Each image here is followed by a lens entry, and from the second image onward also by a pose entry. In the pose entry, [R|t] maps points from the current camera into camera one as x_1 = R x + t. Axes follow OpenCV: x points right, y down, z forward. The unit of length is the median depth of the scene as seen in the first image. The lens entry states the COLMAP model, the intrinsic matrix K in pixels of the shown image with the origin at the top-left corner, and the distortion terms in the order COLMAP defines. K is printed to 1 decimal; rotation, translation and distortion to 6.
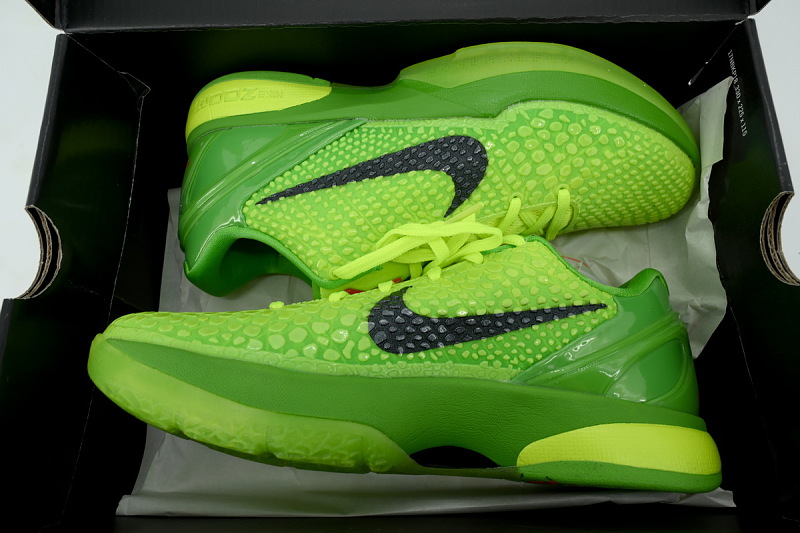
lens RADIAL K [[524.2, 0, 400.0], [0, 524.2, 266.5], [0, 0, 1]] dist [-0.003009, -0.001149]
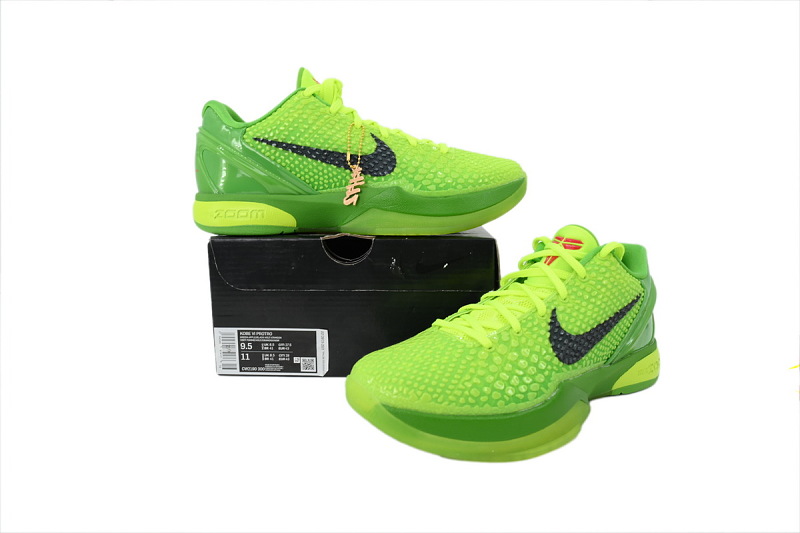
lens RADIAL K [[524.2, 0, 400.0], [0, 524.2, 266.5], [0, 0, 1]] dist [-0.003009, -0.001149]
pose [[-0.856327, 0.143061, -0.496224, 1.124583], [-0.235849, -0.963146, 0.129327, -0.077897], [-0.459434, 0.227780, 0.858508, -0.015297]]
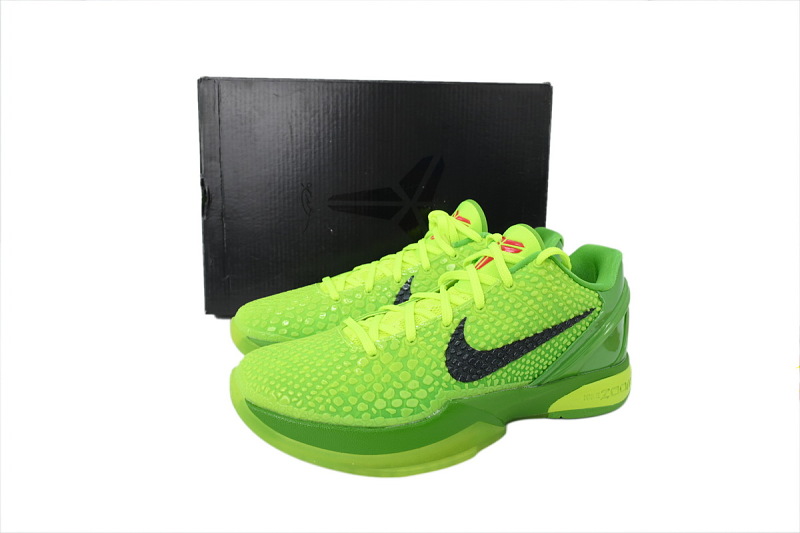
lens RADIAL K [[524.2, 0, 400.0], [0, 524.2, 266.5], [0, 0, 1]] dist [-0.003009, -0.001149]
pose [[-0.956216, 0.104947, -0.273198, 0.573599], [-0.141221, -0.983082, 0.116642, -0.104624], [-0.256335, 0.150117, 0.954860, -0.168620]]
